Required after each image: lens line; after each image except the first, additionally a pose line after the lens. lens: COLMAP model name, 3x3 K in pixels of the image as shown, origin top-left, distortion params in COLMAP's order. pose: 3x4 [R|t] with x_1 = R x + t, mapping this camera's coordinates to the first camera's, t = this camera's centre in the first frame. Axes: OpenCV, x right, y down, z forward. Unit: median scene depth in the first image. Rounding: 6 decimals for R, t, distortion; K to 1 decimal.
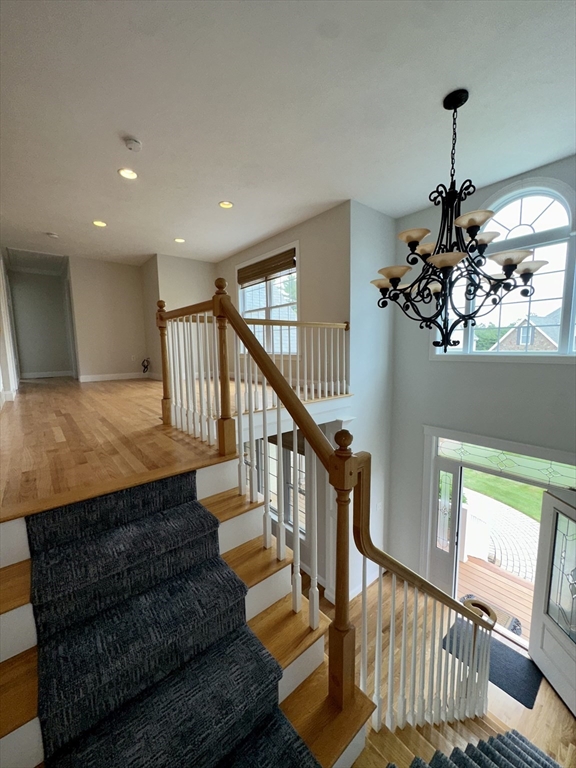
lens RADIAL K [[308.1, 0, 289.9], [0, 308.1, 381.8], [0, 0, 1]] dist [0.000123, 0.000402]
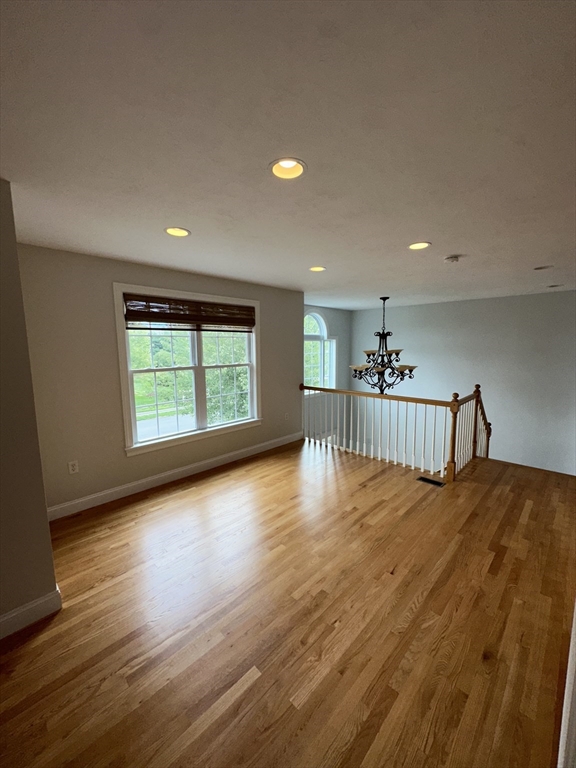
lens RADIAL K [[308.1, 0, 290.9], [0, 308.1, 384.5], [0, 0, 1]] dist [0.000123, 0.000402]
pose [[-0.102506, -0.107444, 0.988913, -2.037457], [0.132025, 0.983885, 0.120583, -0.668620], [-0.985932, 0.142921, -0.086669, 2.199265]]
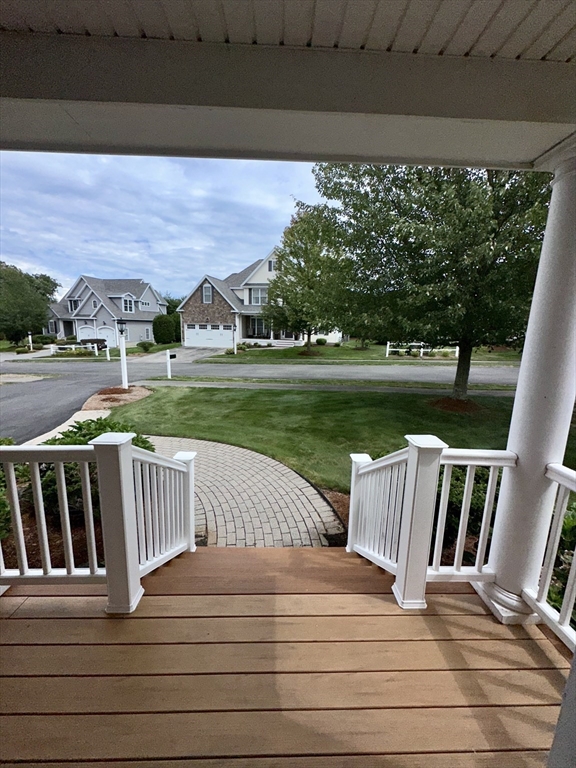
lens RADIAL K [[308.1, 0, 286.2], [0, 308.1, 382.7], [0, 0, 1]] dist [0.000123, 0.000402]
pose [[0.623728, -0.120094, 0.772360, 0.070724], [0.065899, 0.992688, 0.101135, 0.052206], [-0.778858, -0.012183, 0.627082, 0.107294]]
